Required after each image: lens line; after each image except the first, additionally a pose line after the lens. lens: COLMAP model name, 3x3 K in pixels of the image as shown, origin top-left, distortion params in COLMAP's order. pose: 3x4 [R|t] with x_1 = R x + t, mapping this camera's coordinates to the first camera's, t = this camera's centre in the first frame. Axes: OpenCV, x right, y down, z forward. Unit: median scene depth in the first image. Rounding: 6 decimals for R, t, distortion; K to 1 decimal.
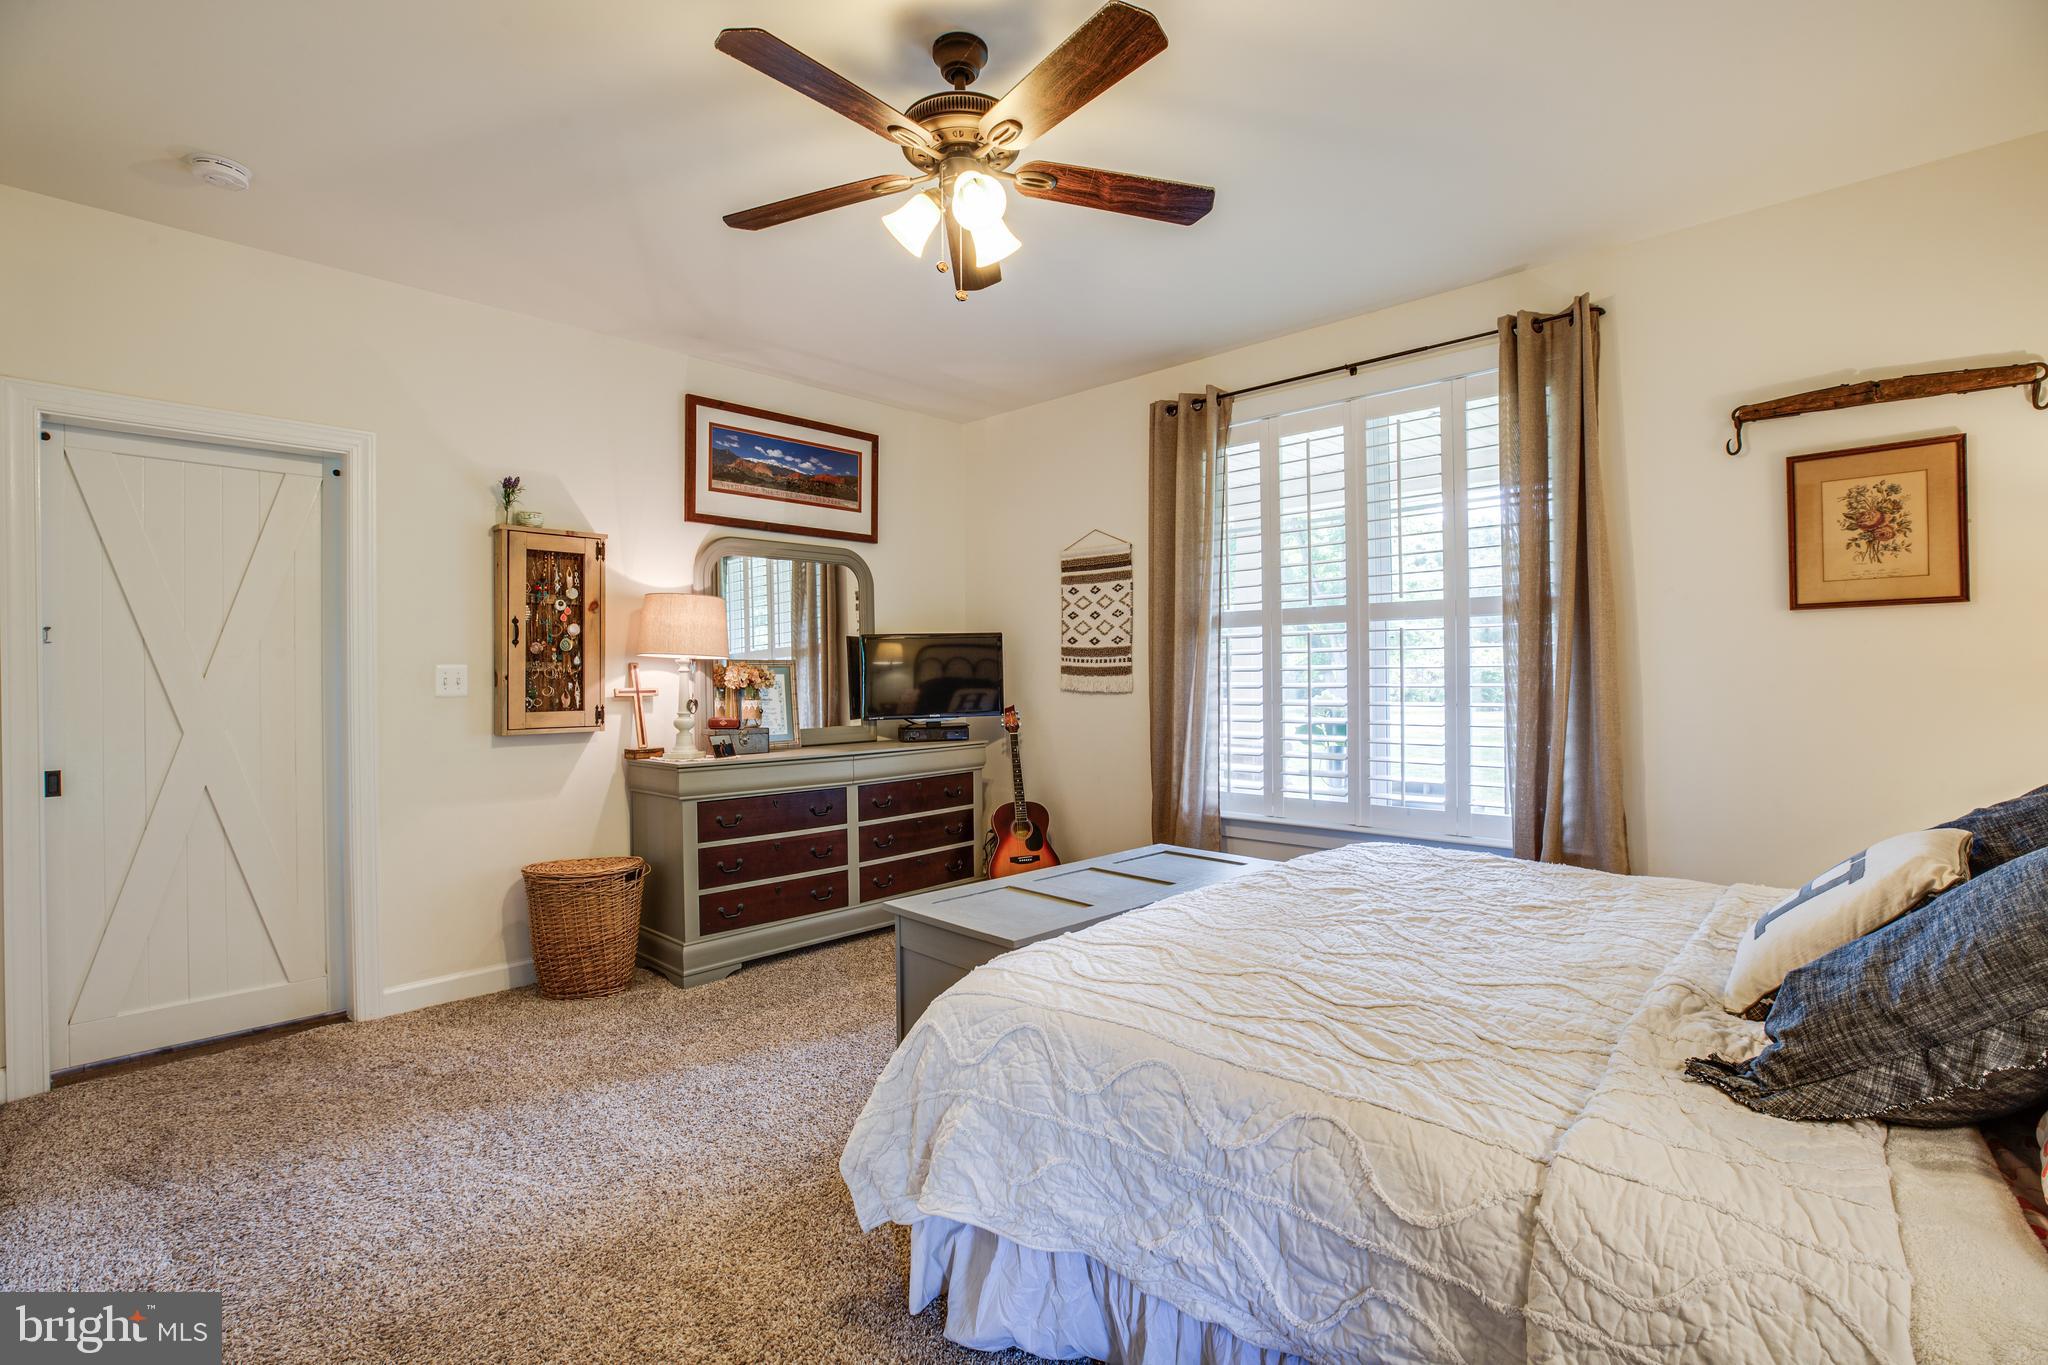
lens RADIAL K [[929.1, 0, 1017.8], [0, 929.1, 677.5], [0, 0, 1]] dist [-0.045001, 0.014250]
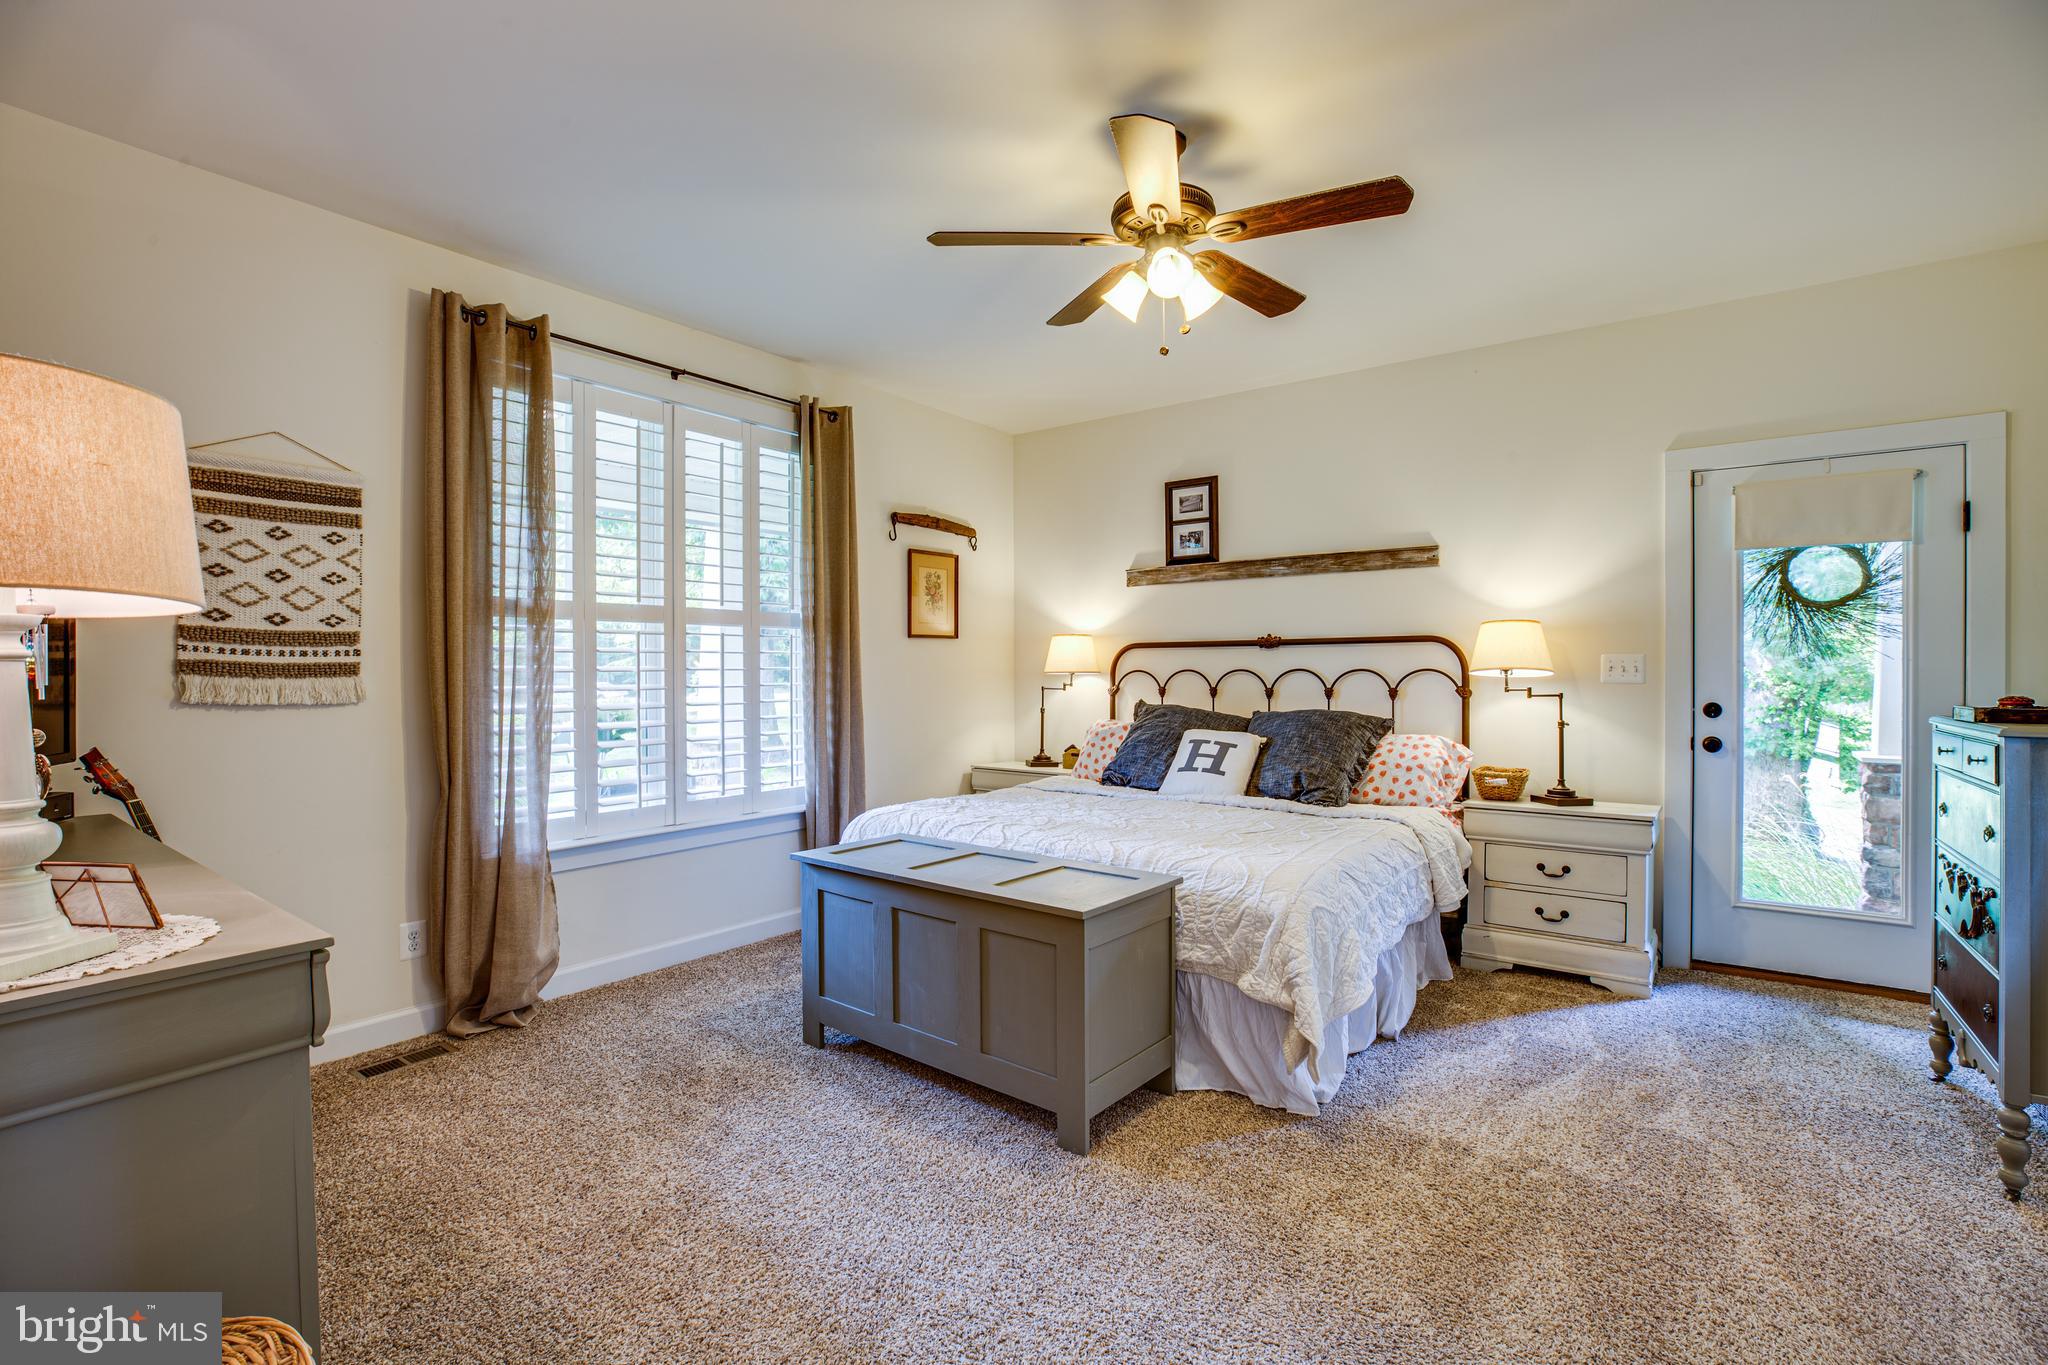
lens RADIAL K [[929.1, 0, 1017.8], [0, 929.1, 677.5], [0, 0, 1]] dist [-0.045001, 0.014250]
pose [[-0.111106, 0.001328, 0.993808, -0.562191], [0.006782, 0.999977, -0.000578, 0.001587], [-0.993785, 0.006676, -0.111112, 0.610690]]
